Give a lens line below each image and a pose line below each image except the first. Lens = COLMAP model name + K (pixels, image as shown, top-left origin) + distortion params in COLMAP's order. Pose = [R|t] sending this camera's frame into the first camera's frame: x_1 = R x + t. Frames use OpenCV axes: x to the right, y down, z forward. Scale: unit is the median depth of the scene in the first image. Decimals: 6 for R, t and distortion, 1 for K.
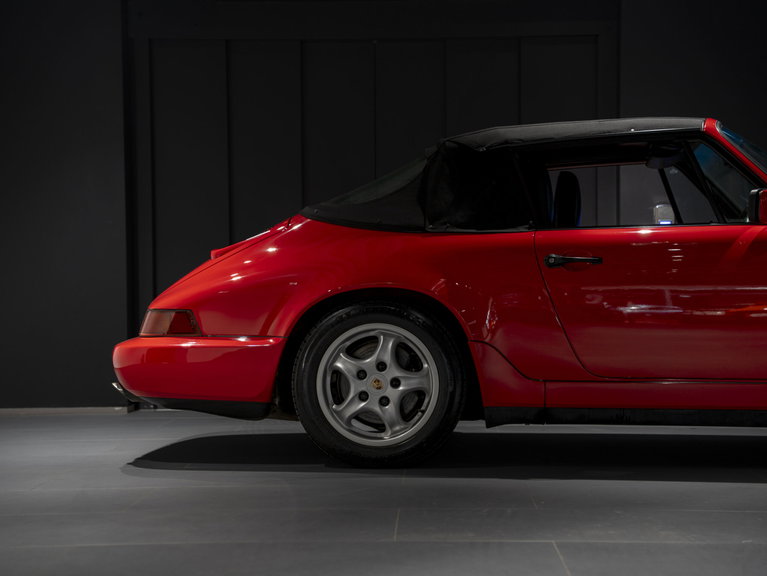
lens RADIAL K [[1590.6, 0, 379.4], [0, 1590.6, 287.3], [0, 0, 1]] dist [0.511610, 0.000000]
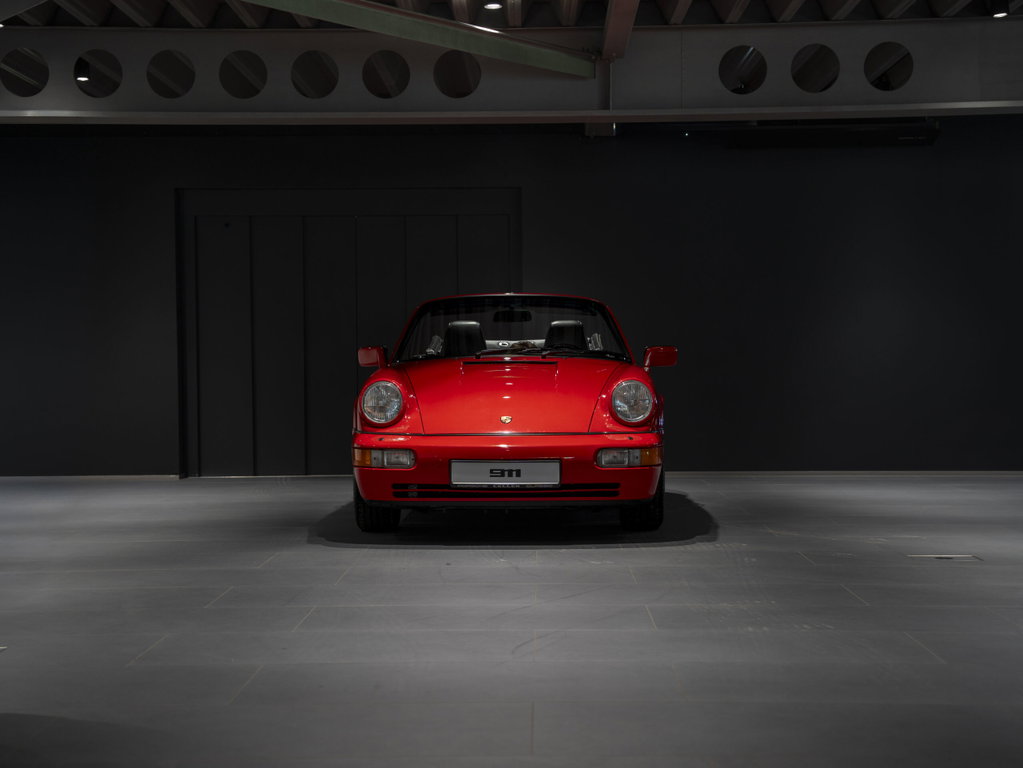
lens RADIAL K [[1609.2, 0, 512.1], [0, 1609.2, 384.0], [0, 0, 1]] dist [0.152702, 0.000000]
pose [[0.999512, -0.001121, 0.031225, 0.139388], [0.000697, 0.999908, 0.013571, -0.038592], [-0.031237, -0.013543, 0.999420, -0.652286]]
